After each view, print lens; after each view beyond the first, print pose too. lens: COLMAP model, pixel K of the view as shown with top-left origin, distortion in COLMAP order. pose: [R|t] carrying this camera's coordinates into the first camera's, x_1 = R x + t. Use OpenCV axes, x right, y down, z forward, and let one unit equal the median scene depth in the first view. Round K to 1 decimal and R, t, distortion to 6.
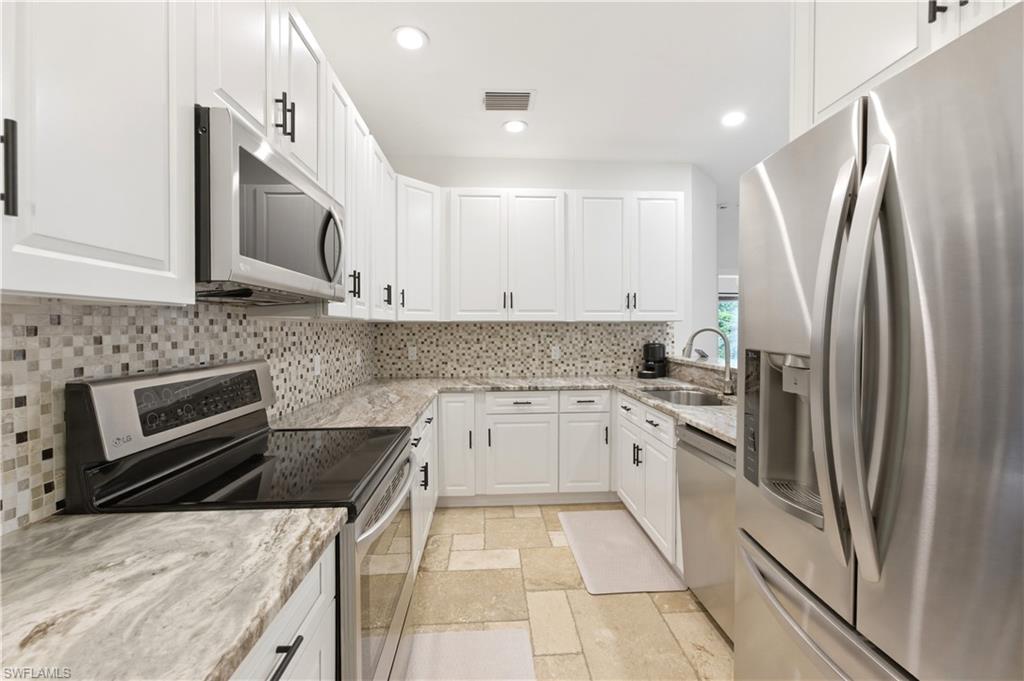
lens RADIAL K [[418.6, 0, 517.6], [0, 418.6, 331.1], [0, 0, 1]] dist [-0.004170, 0.003366]
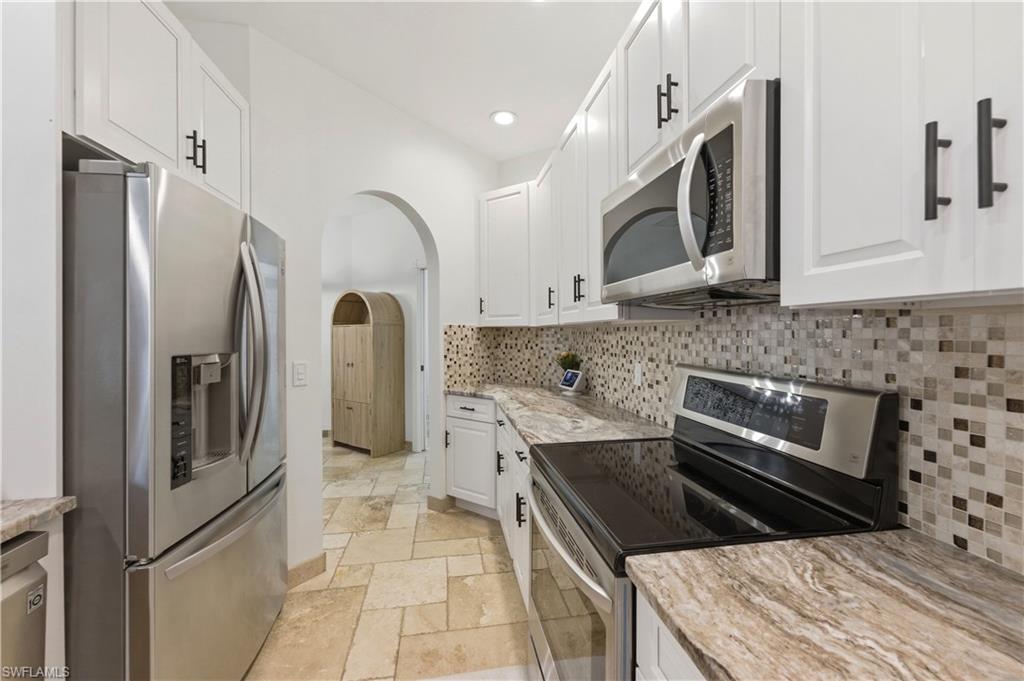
lens RADIAL K [[418.6, 0, 517.2], [0, 418.6, 334.2], [0, 0, 1]] dist [-0.004170, 0.003366]
pose [[-0.993990, 0.002585, -0.109440, -0.058709], [0.001352, 0.999935, 0.011339, -0.007026], [0.109462, 0.011123, -0.993929, 0.860162]]
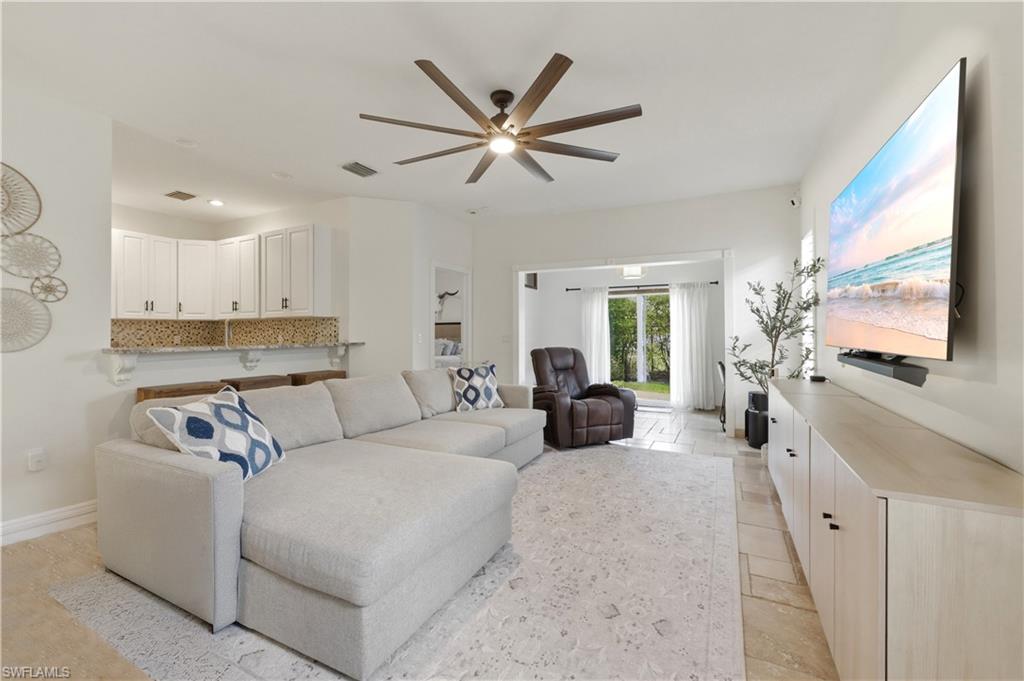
lens RADIAL K [[418.6, 0, 502.2], [0, 418.6, 326.2], [0, 0, 1]] dist [-0.004170, 0.003366]
pose [[0.857243, -0.010763, -0.514800, 1.866427], [0.001050, 0.999816, -0.019155, 0.040994], [0.514911, 0.015880, 0.857096, 0.158142]]
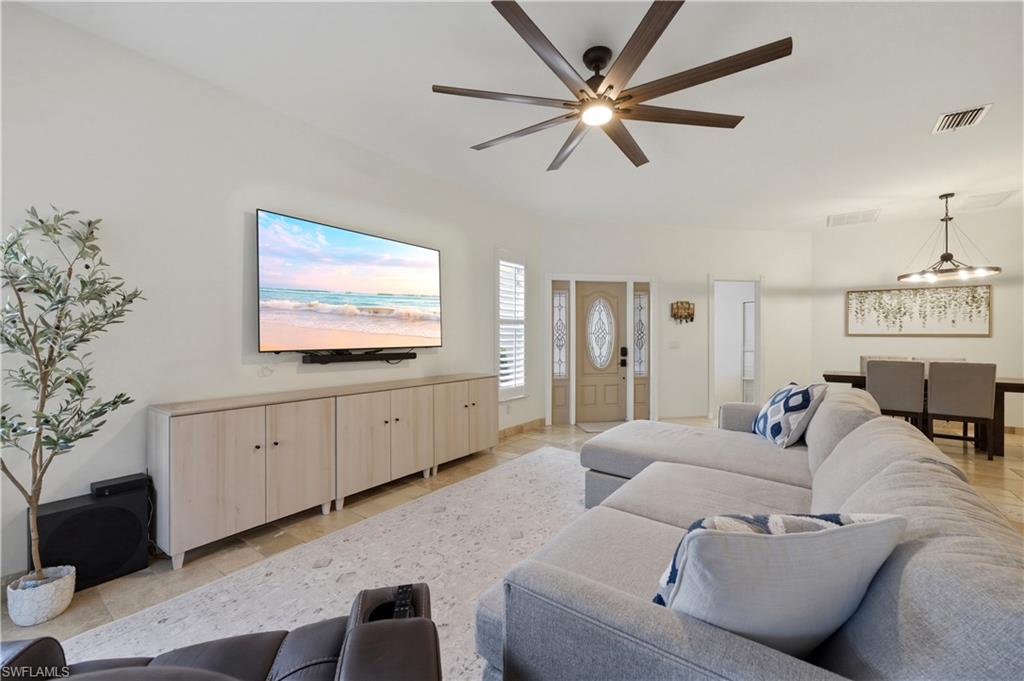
lens RADIAL K [[418.6, 0, 510.3], [0, 418.6, 337.7], [0, 0, 1]] dist [-0.004170, 0.003366]
pose [[-0.774337, -0.004128, 0.632760, 1.054217], [0.002424, 0.999952, 0.009490, 0.035703], [-0.632769, 0.008882, -0.774289, 1.609446]]
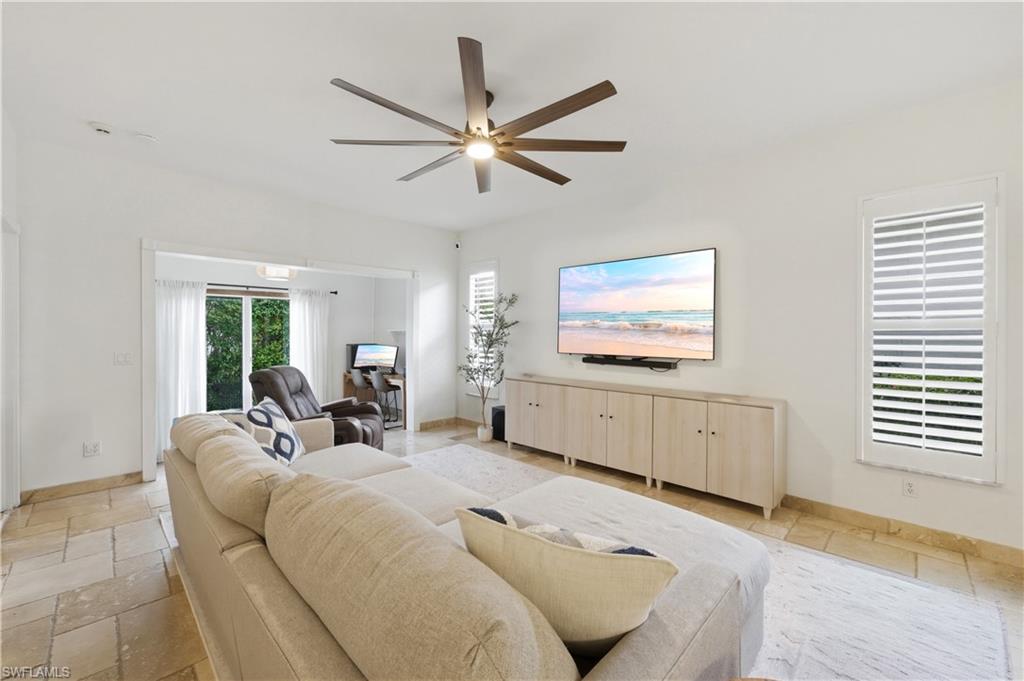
lens RADIAL K [[418.6, 0, 511.9], [0, 418.6, 331.3], [0, 0, 1]] dist [-0.004170, 0.003366]
pose [[0.752790, -0.002336, 0.658256, 0.903398], [0.006496, 0.999971, -0.003881, -0.002298], [-0.658229, 0.007198, 0.752784, 0.261400]]
